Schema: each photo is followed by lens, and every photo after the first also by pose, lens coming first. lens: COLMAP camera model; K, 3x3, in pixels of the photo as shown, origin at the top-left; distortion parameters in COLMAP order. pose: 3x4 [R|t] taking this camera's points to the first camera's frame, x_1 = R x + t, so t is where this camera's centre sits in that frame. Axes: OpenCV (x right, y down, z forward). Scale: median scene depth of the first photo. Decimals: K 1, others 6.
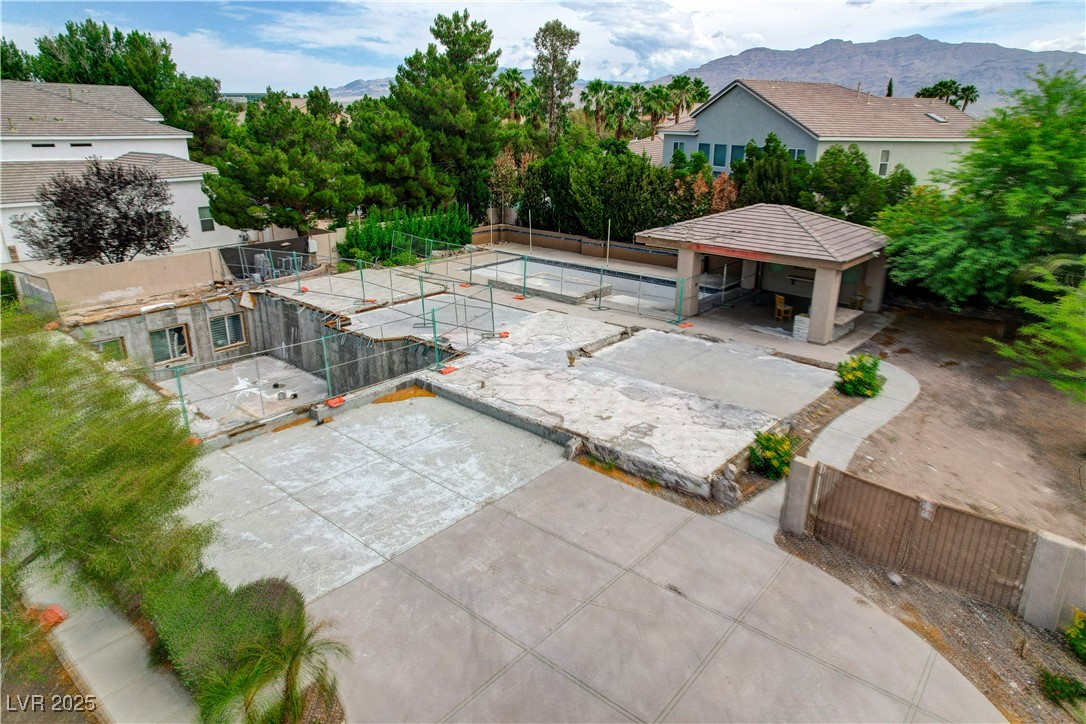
lens RADIAL K [[692.6, 0, 544.1], [0, 692.6, 363.6], [0, 0, 1]] dist [-0.073847, 0.065136]
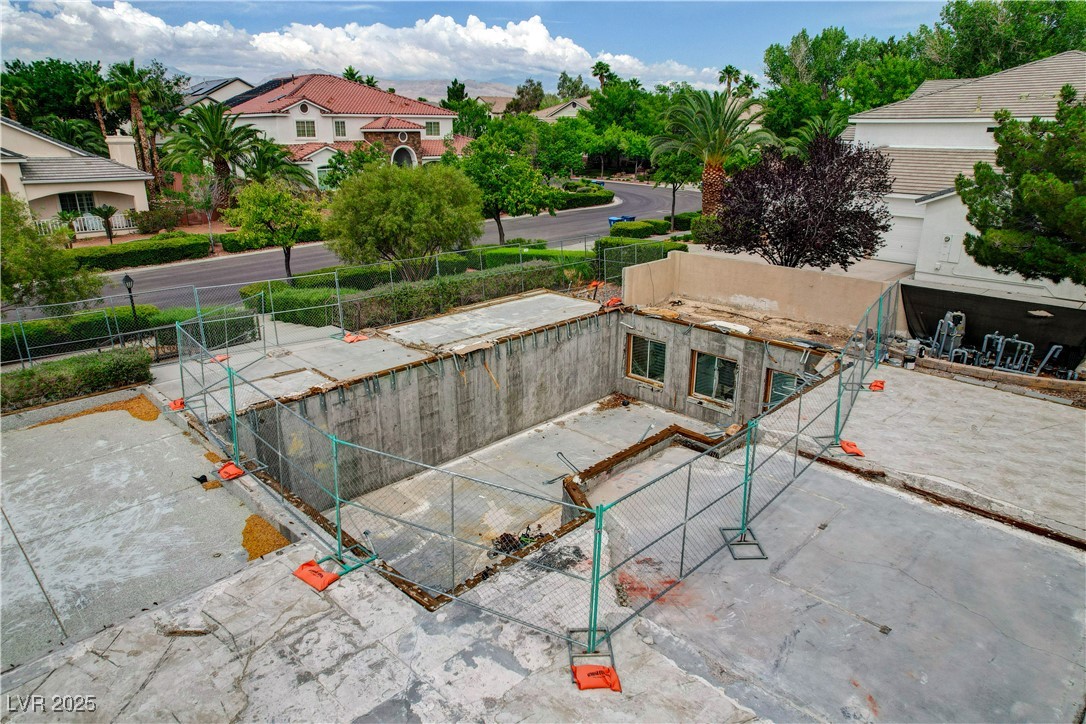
lens RADIAL K [[692.6, 0, 544.1], [0, 692.6, 363.6], [0, 0, 1]] dist [-0.073847, 0.065136]
pose [[-0.064801, 0.313173, -0.947483, 0.149736], [-0.338463, 0.886298, 0.316098, -0.203474], [0.938746, 0.341172, 0.048565, 0.749213]]
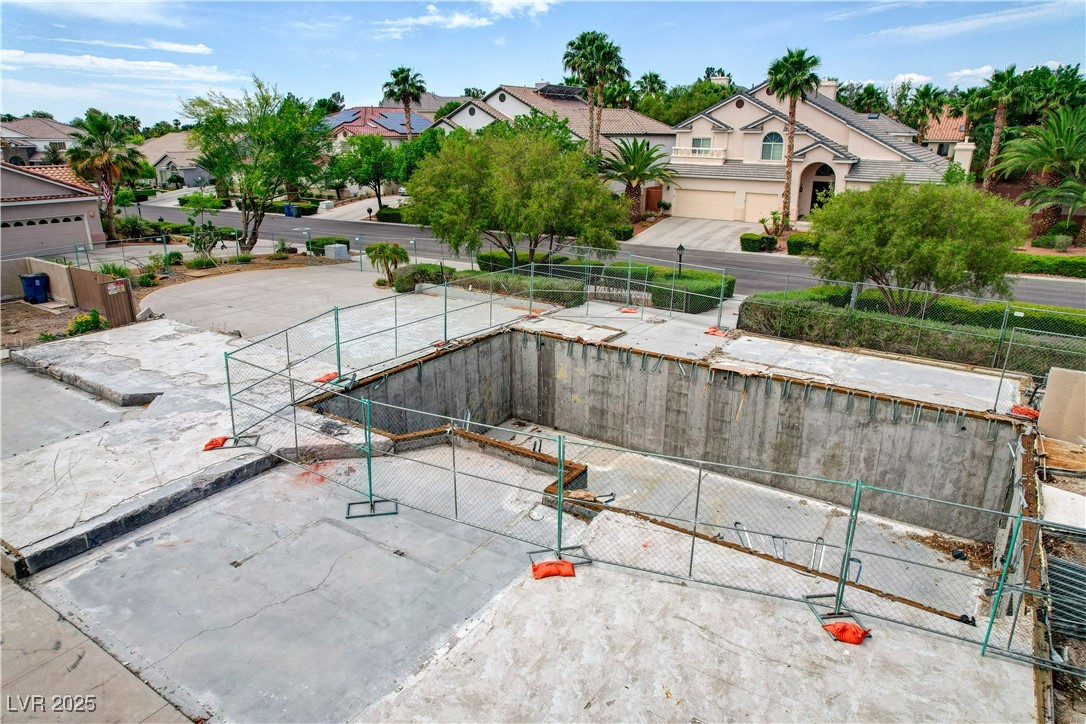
lens RADIAL K [[692.6, 0, 544.1], [0, 692.6, 363.6], [0, 0, 1]] dist [-0.073847, 0.065136]
pose [[-0.992020, 0.030740, -0.122277, -0.205045], [-0.051494, 0.786470, 0.615478, -0.356633], [0.115087, 0.616863, -0.778611, 1.152154]]
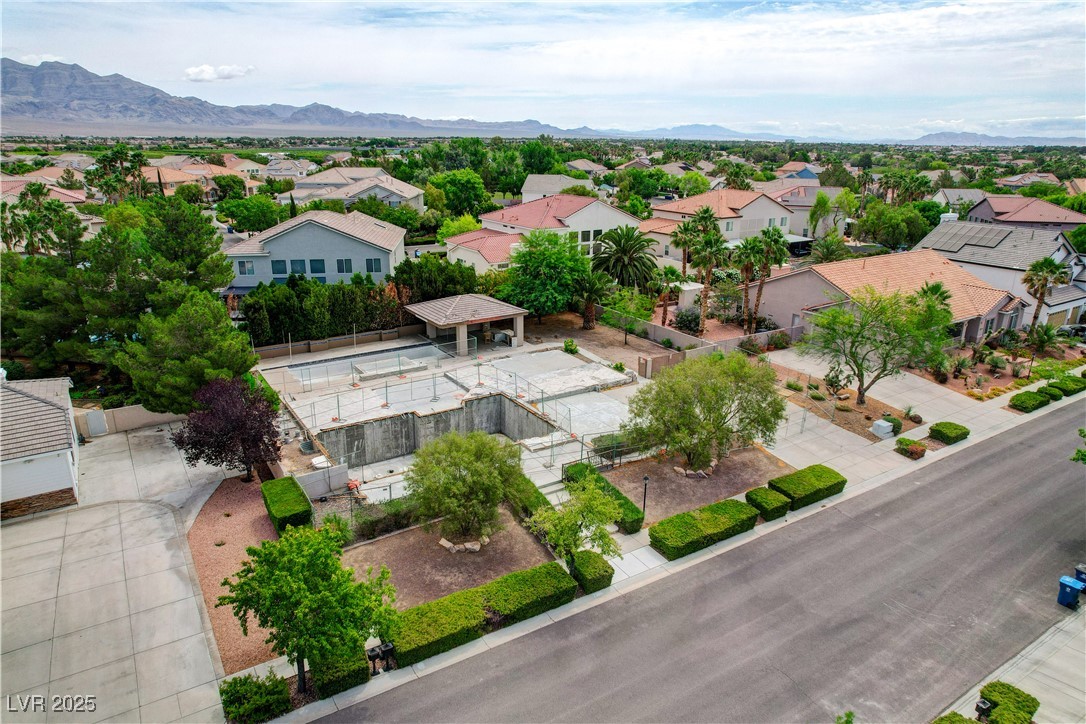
lens RADIAL K [[696.4, 0, 540.2], [0, 696.4, 364.4], [0, 0, 1]] dist [-0.075241, 0.065955]
pose [[0.283292, -0.306780, 0.908643, -1.552523], [0.316567, 0.924264, 0.213356, -0.397892], [-0.905279, 0.227205, 0.358953, 0.055304]]
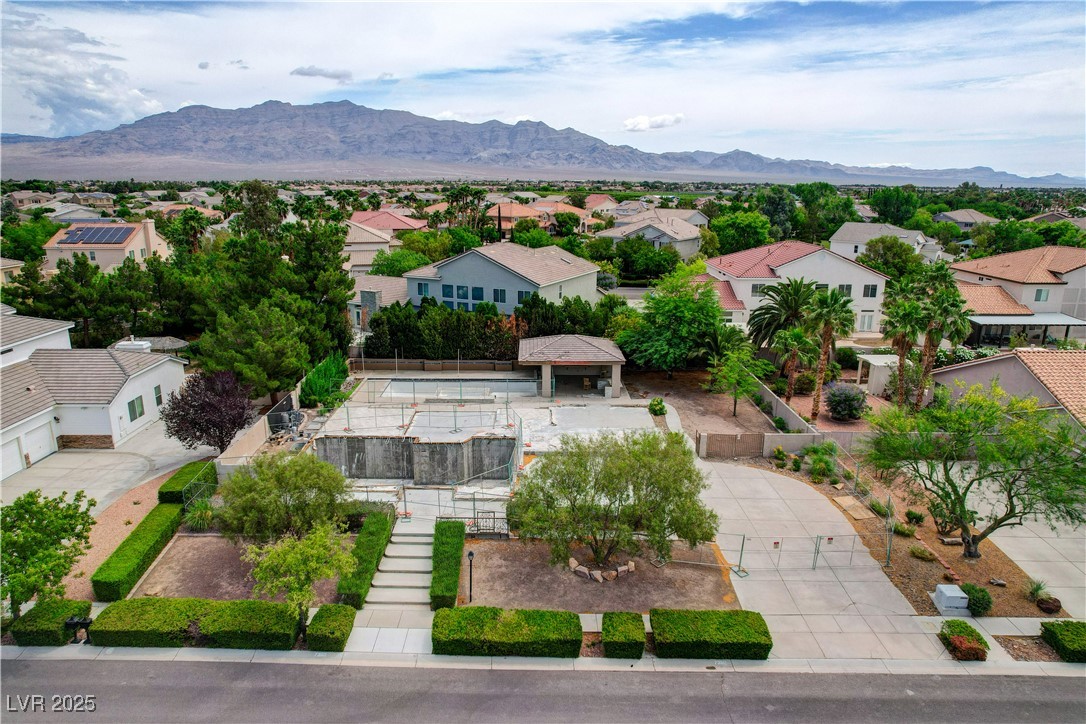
lens RADIAL K [[702.8, 0, 529.8], [0, 702.8, 365.0], [0, 0, 1]] dist [-0.073303, 0.063816]
pose [[0.760129, -0.171247, 0.626800, -1.019853], [0.219582, 0.975594, 0.000250, -0.162044], [-0.611545, 0.137443, 0.779180, -0.509336]]
